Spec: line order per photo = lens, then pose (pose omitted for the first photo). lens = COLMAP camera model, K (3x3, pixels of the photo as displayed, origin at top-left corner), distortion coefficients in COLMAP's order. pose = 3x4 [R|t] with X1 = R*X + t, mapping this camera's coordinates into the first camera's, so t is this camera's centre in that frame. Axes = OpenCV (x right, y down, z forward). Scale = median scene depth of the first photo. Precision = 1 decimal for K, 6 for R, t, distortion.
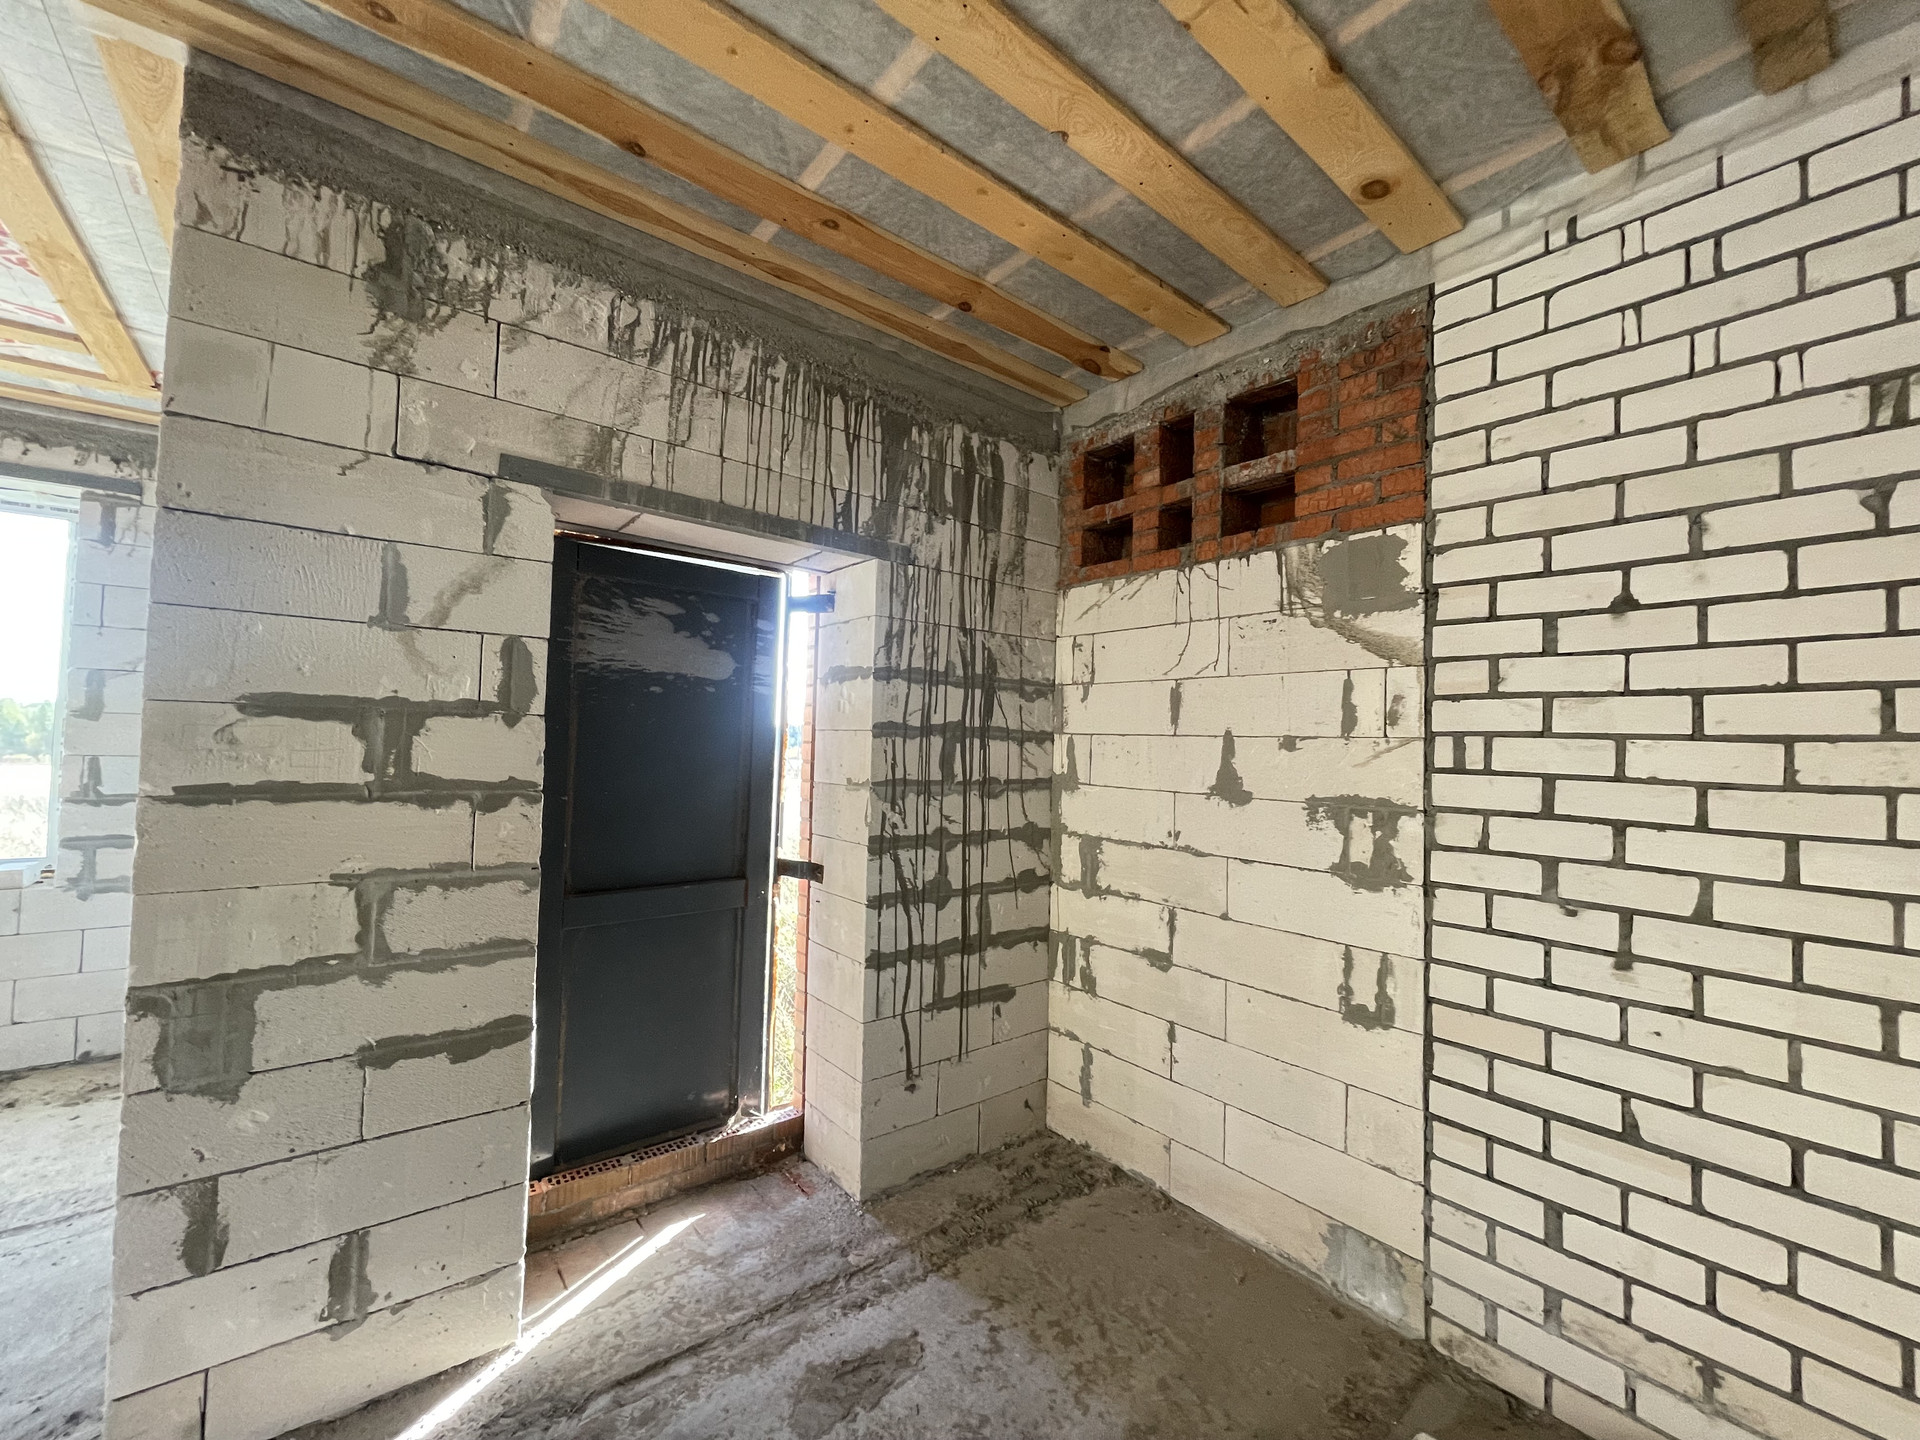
lens RADIAL K [[767.2, 0, 945.2], [0, 767.2, 716.9], [0, 0, 1]] dist [-0.002149, 0.000208]
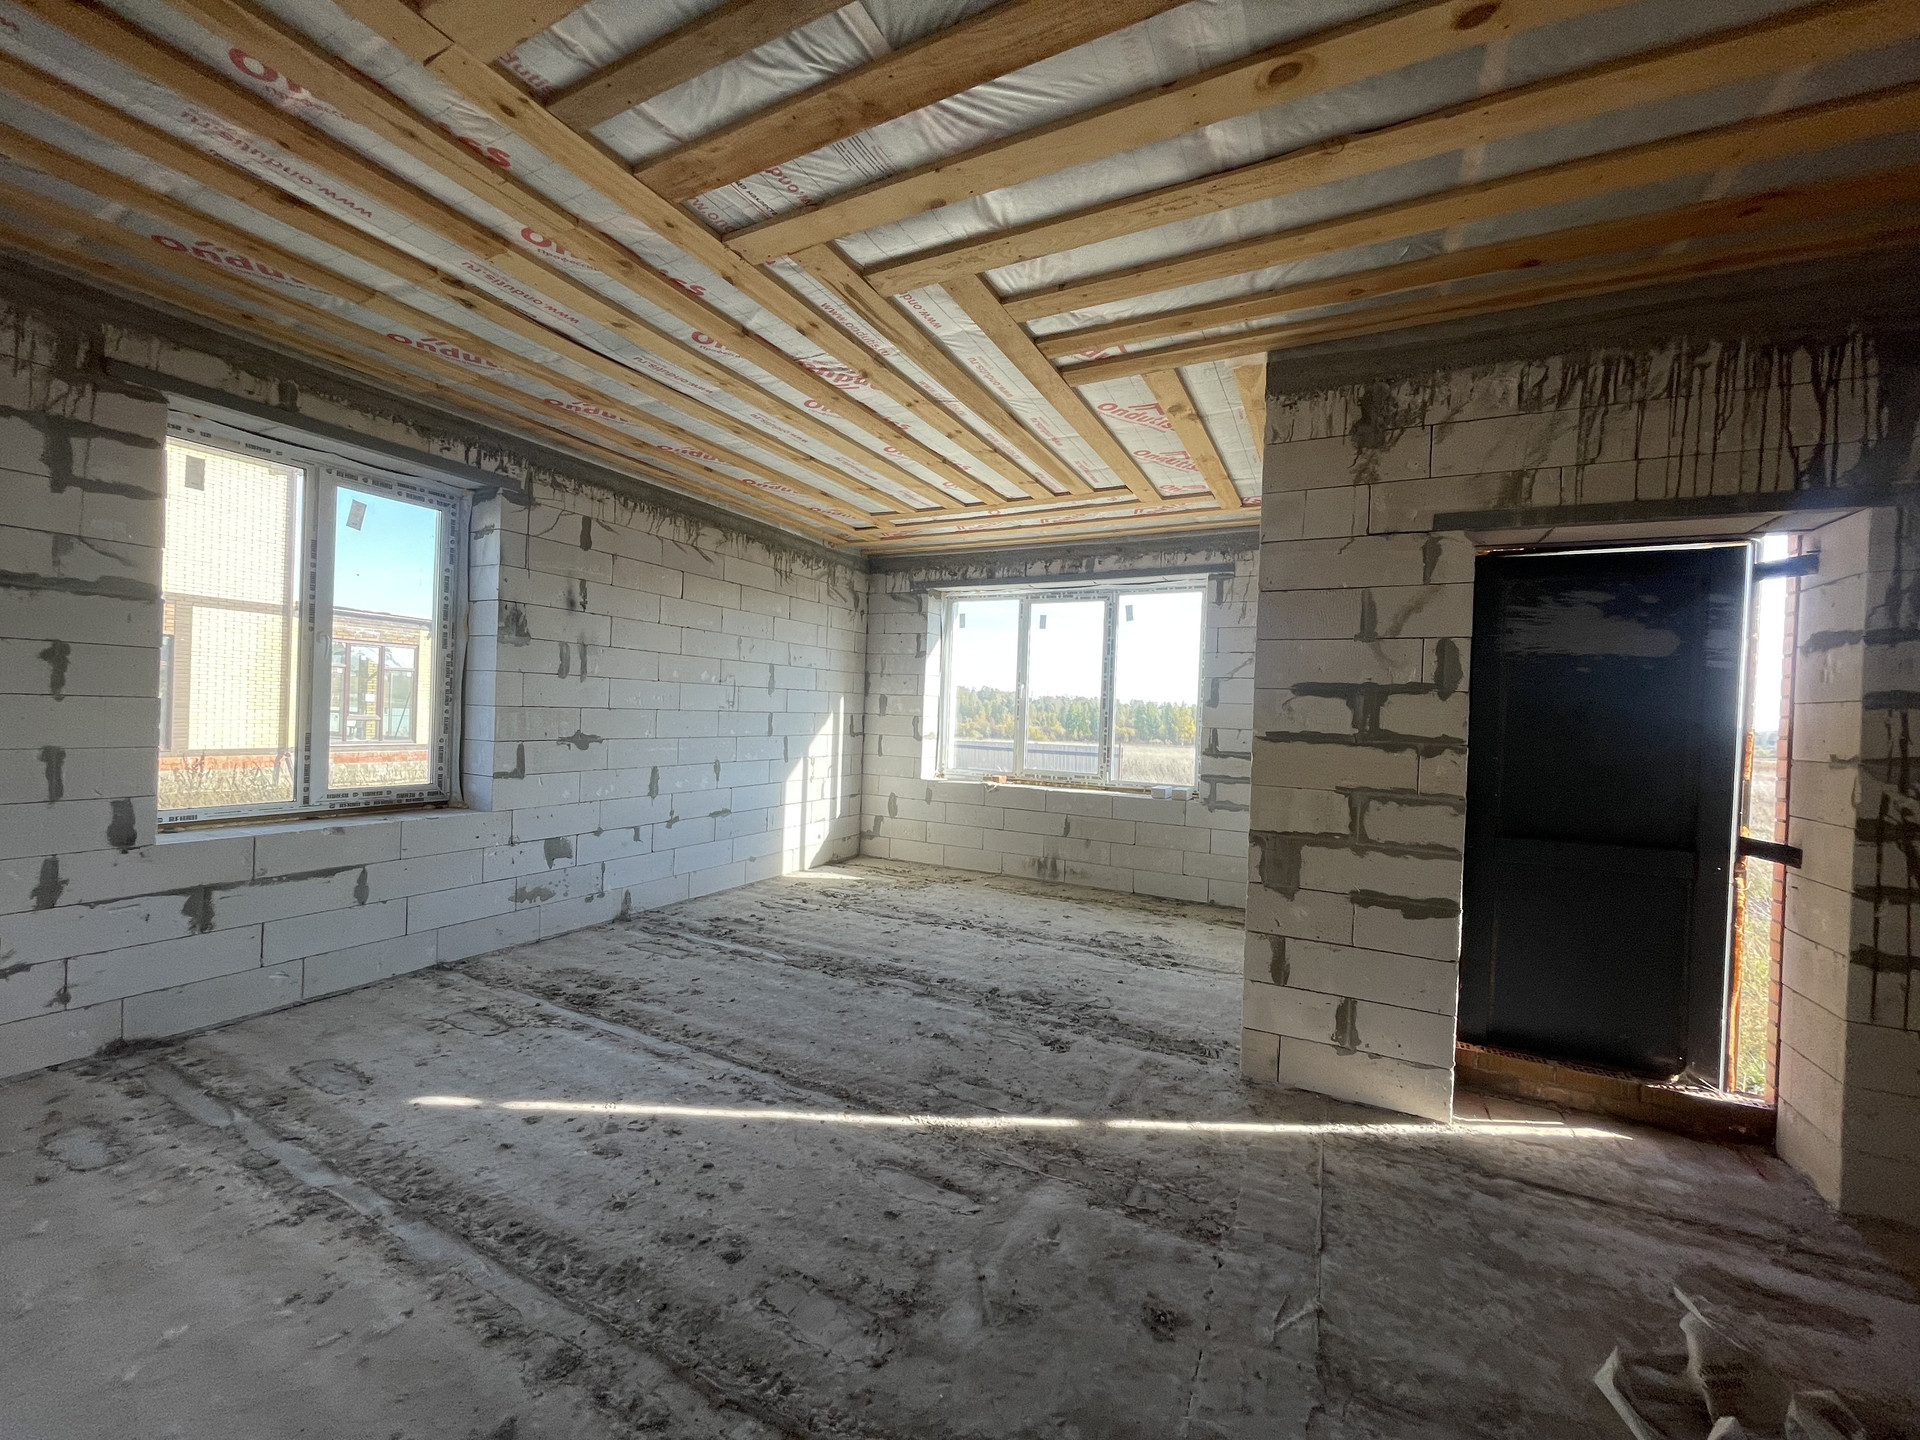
lens RADIAL K [[767.2, 0, 945.2], [0, 767.2, 716.9], [0, 0, 1]] dist [-0.002149, 0.000208]
pose [[0.410162, -0.002581, -0.912009, 0.329478], [0.007896, 0.999969, 0.000721, 0.031699], [0.911979, -0.007497, 0.410169, -0.406722]]
